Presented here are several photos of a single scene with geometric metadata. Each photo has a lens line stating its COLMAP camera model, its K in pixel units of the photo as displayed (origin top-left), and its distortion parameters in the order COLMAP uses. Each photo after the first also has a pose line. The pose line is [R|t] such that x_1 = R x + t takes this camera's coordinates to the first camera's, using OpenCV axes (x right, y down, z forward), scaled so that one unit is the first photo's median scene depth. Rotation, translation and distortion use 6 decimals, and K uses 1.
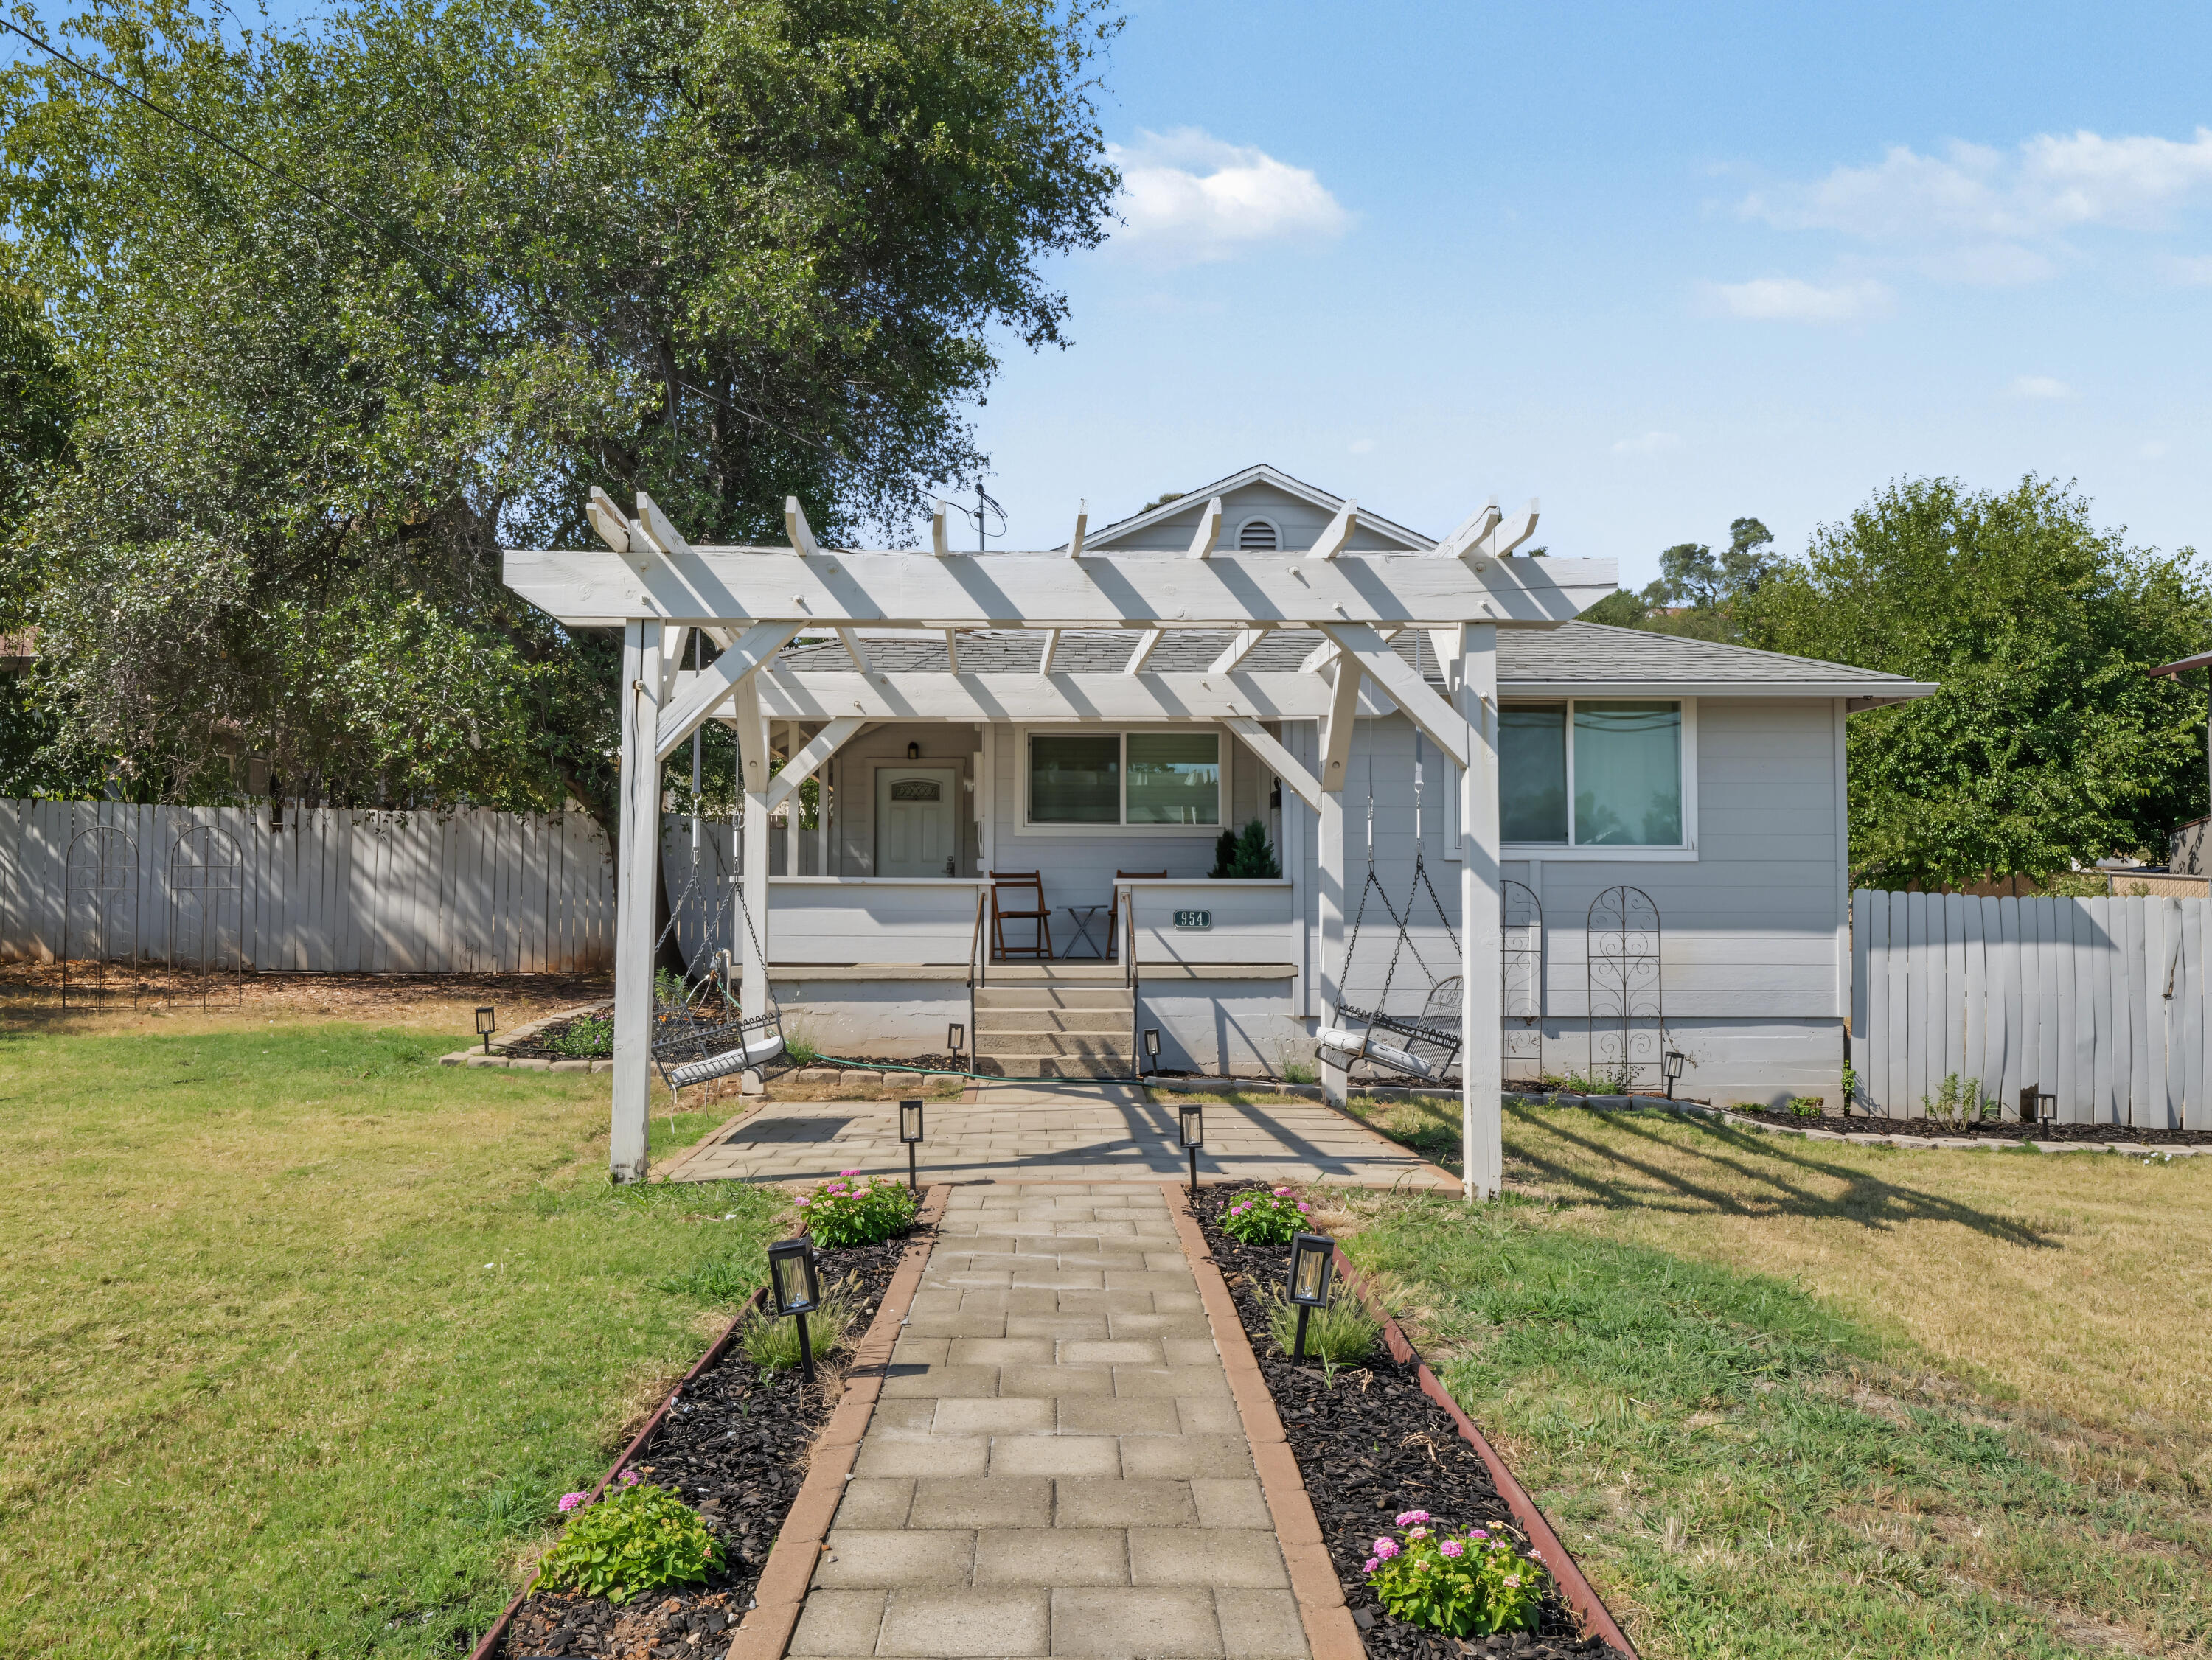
lens RADIAL K [[1783.4, 0, 1106.0], [0, 1783.4, 830.0], [0, 0, 1]] dist [0.003180, 0.000930]
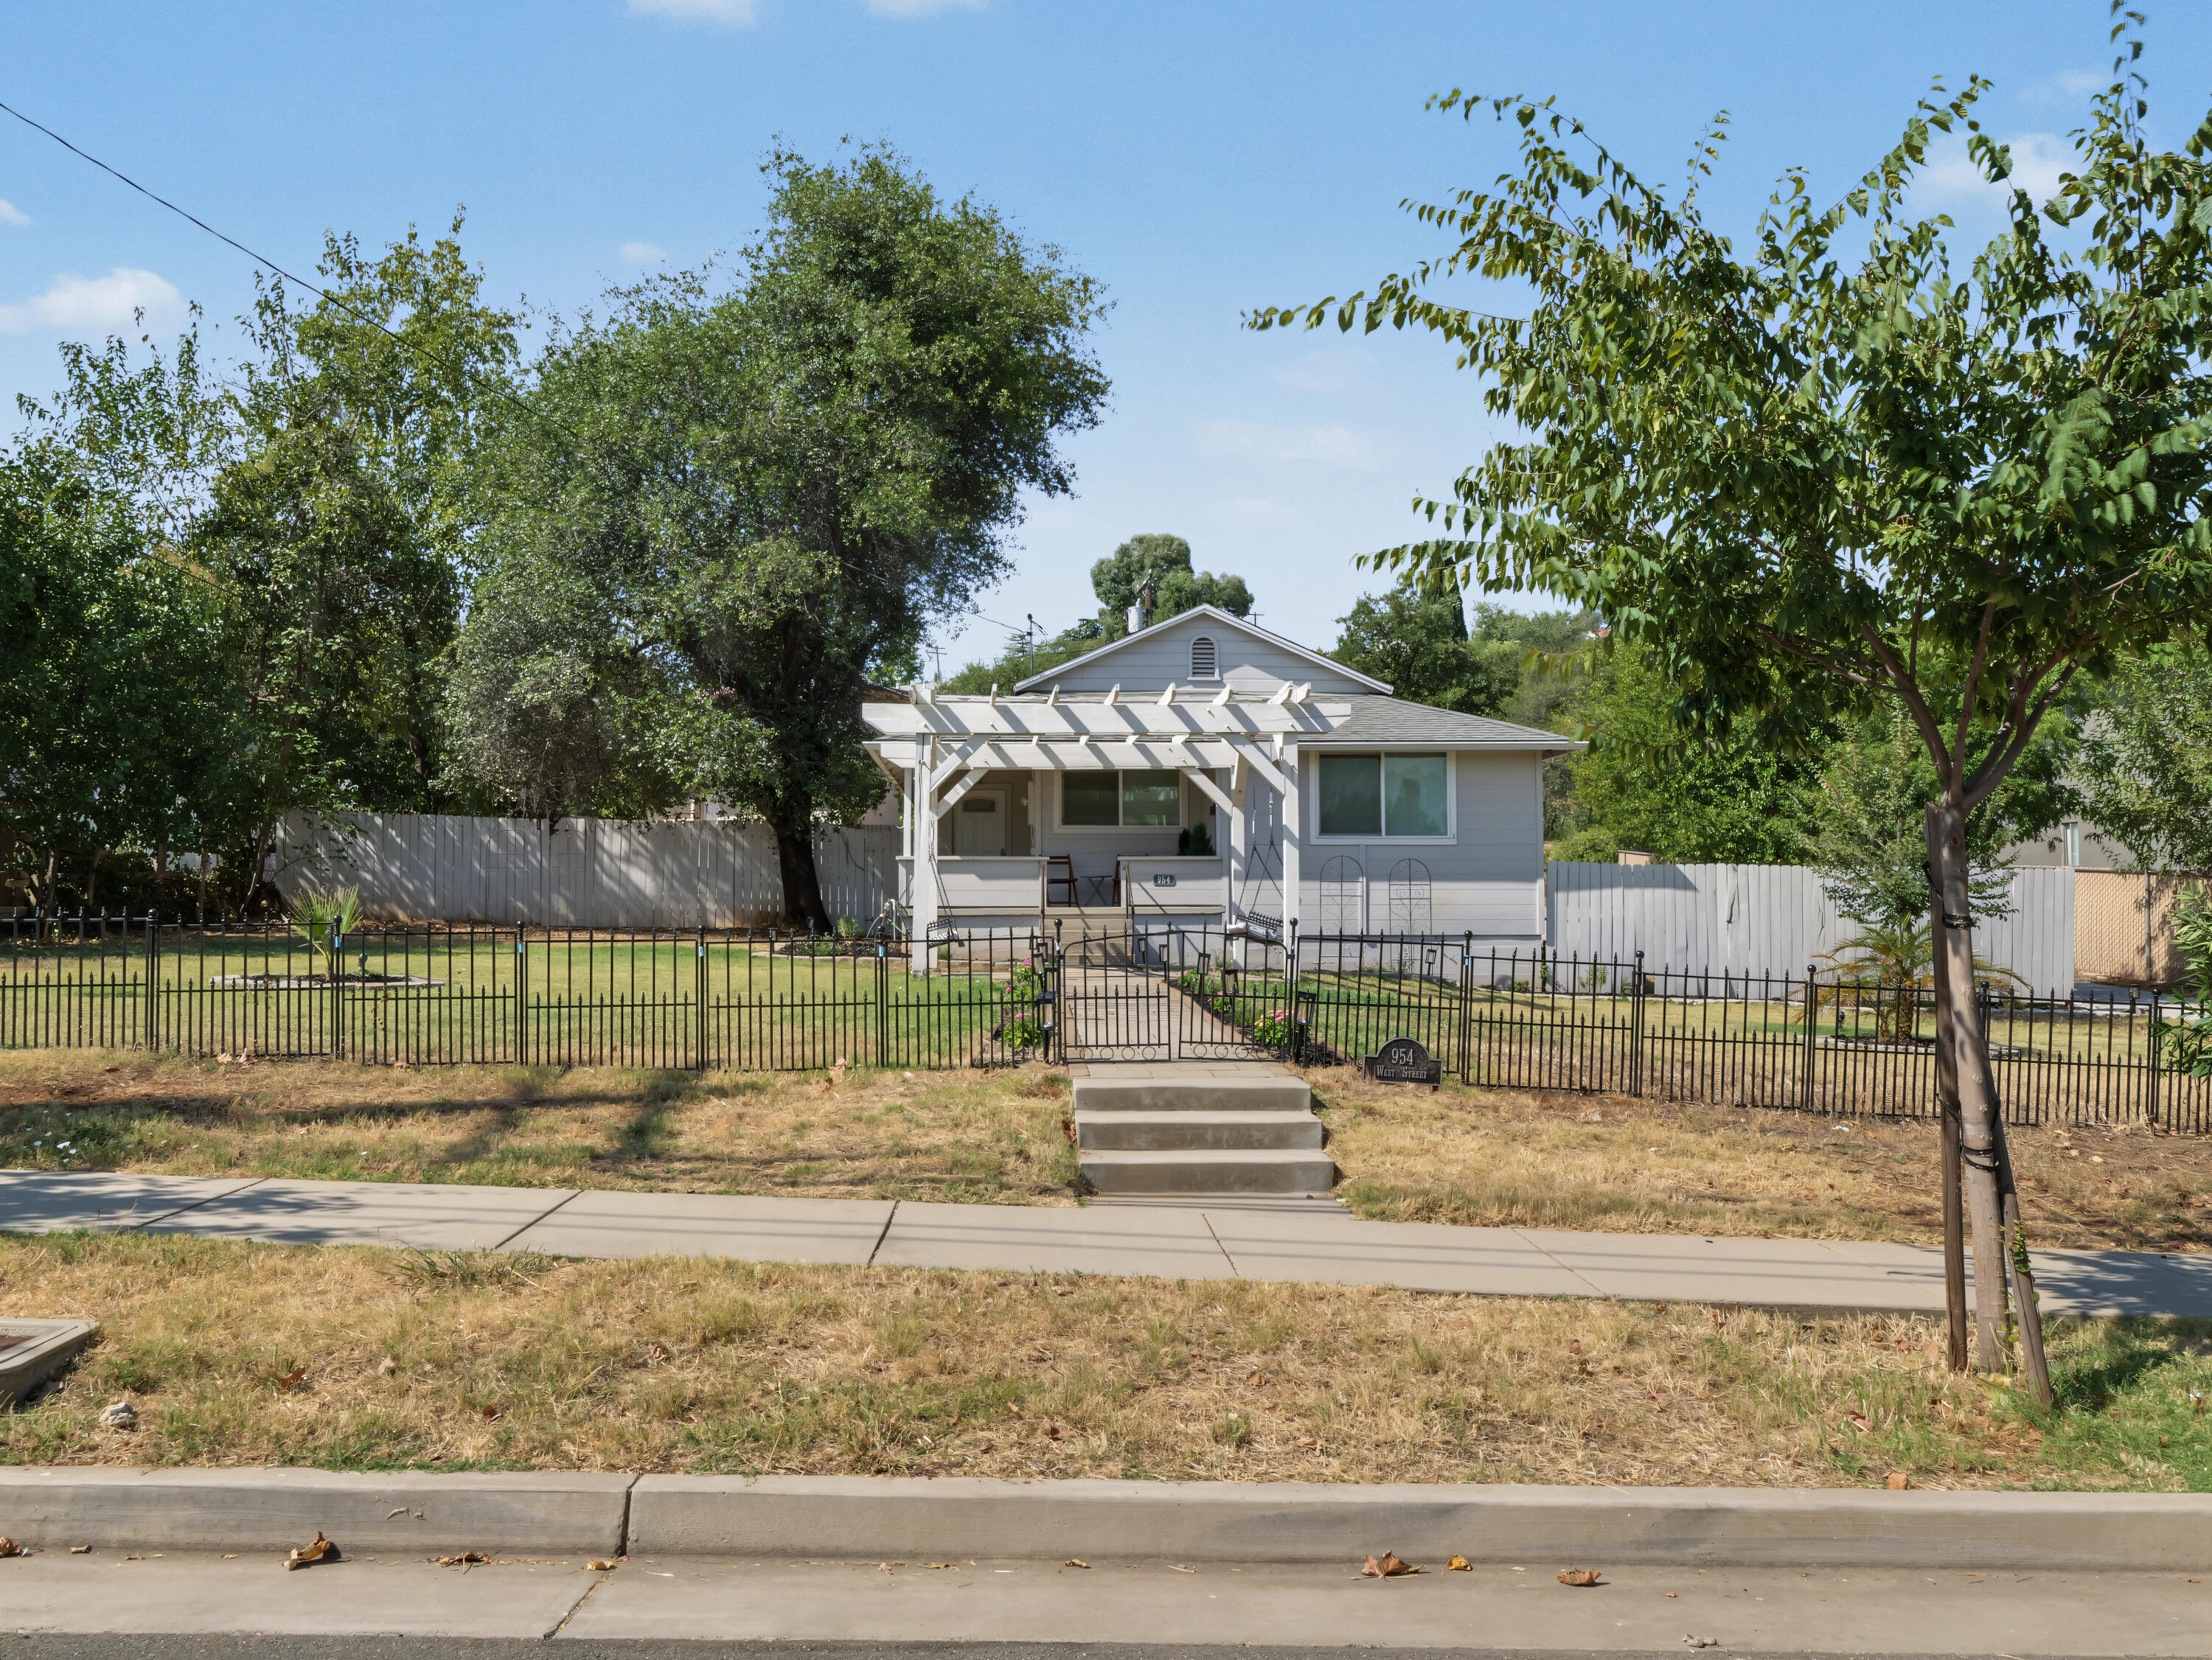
lens RADIAL K [[1783.4, 0, 1106.0], [0, 1783.4, 830.0], [0, 0, 1]] dist [0.003180, 0.000930]
pose [[0.999843, -0.005088, 0.016972, -0.036594], [0.005167, 0.999976, -0.004656, 0.009456], [-0.016948, 0.004743, 0.999845, -0.723311]]
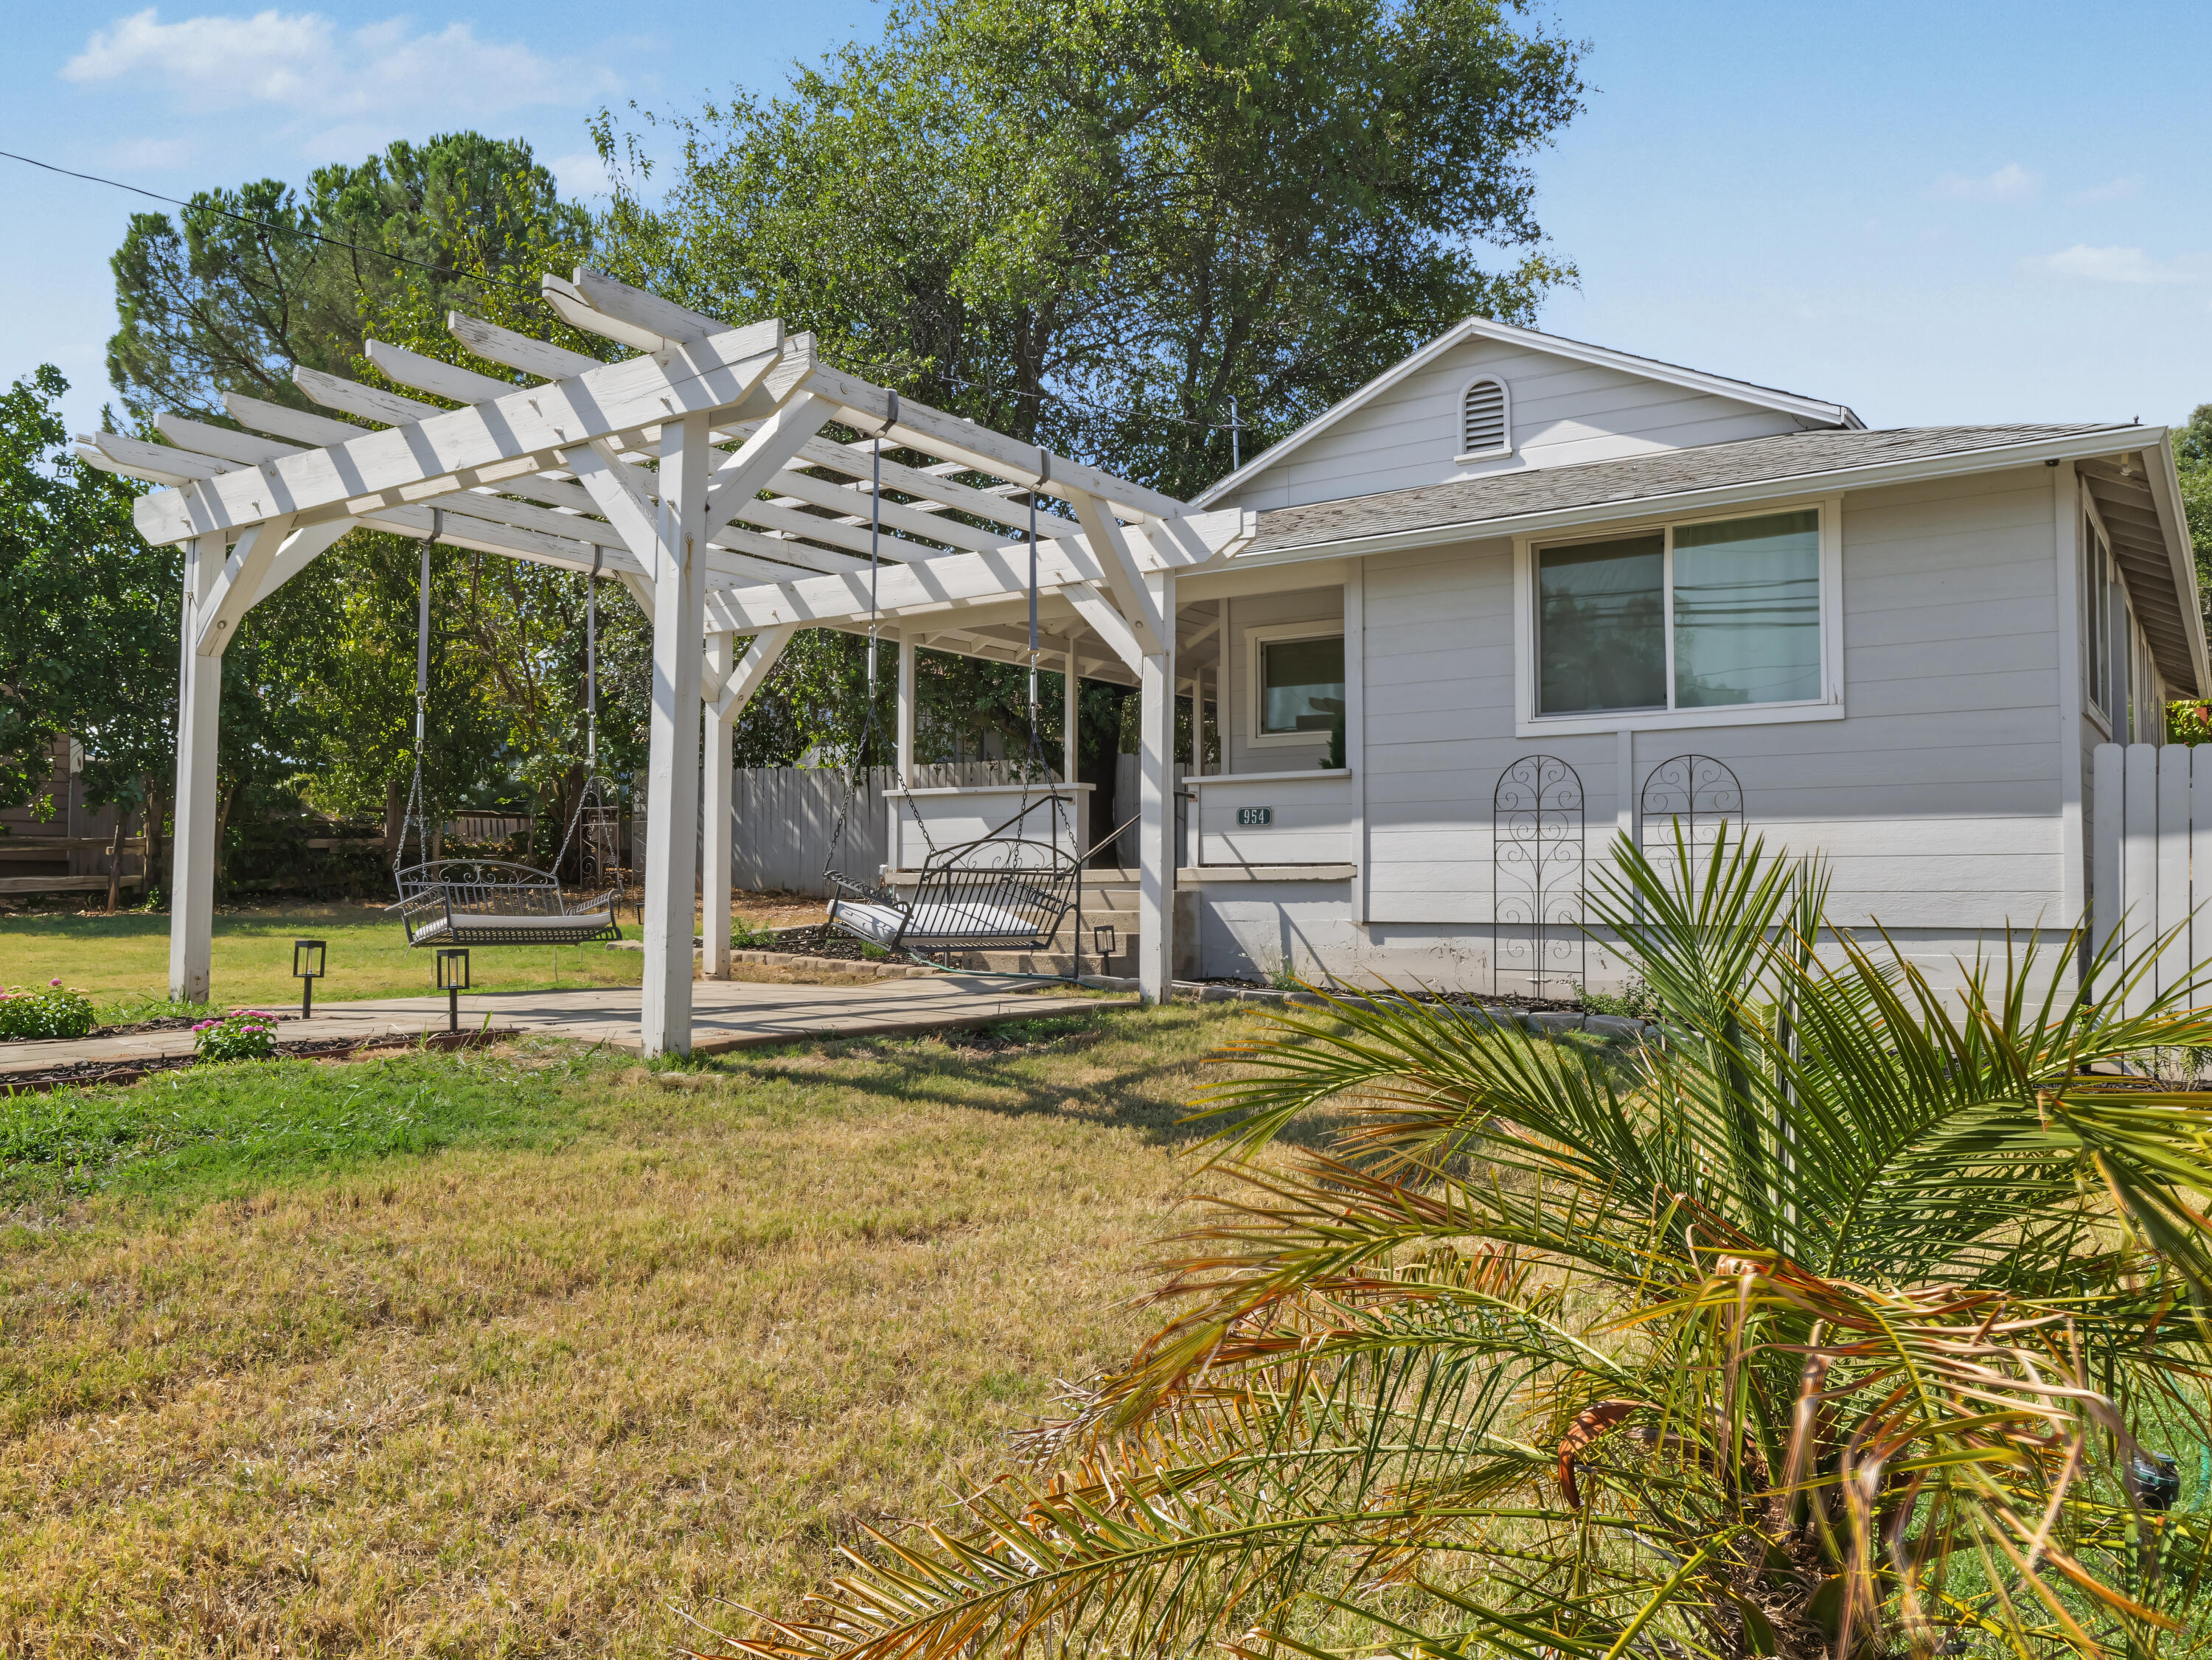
lens RADIAL K [[1601.1, 0, 1106.0], [0, 1601.1, 830.0], [0, 0, 1]] dist [0.057780, -0.000929]
pose [[0.797534, -0.018781, -0.602981, 0.494453], [0.026794, 0.999632, 0.004304, 0.050699], [0.602678, -0.019589, 0.797744, 0.280007]]
